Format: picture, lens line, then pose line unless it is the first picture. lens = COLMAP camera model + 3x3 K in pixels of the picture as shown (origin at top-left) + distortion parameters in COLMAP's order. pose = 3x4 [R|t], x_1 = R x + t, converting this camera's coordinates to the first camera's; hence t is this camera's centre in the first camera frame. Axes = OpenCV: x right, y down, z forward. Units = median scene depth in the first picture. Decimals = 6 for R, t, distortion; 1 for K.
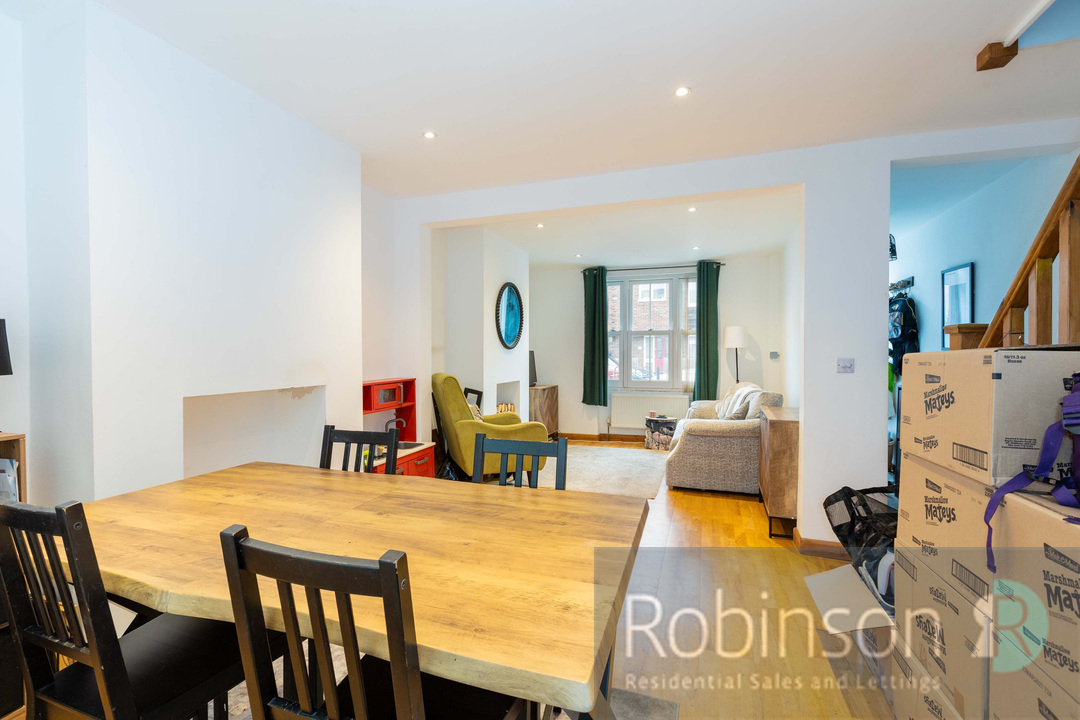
lens RADIAL K [[469.5, 0, 521.4], [0, 469.5, 361.2], [0, 0, 1]] dist [-0.002417, -0.000471]
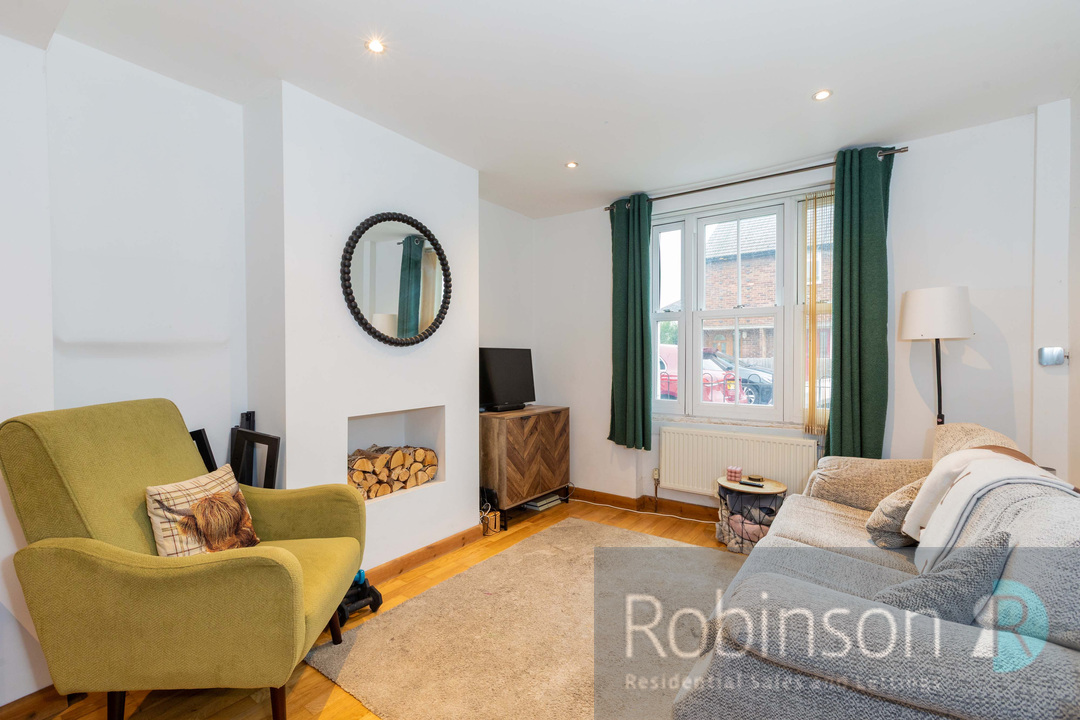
lens RADIAL K [[469.5, 0, 521.4], [0, 469.5, 361.2], [0, 0, 1]] dist [-0.002417, -0.000471]
pose [[0.961567, 0.002767, -0.274555, 0.202617], [-0.001734, 0.999990, 0.004006, -0.009372], [0.274564, -0.003376, 0.961563, 0.466319]]
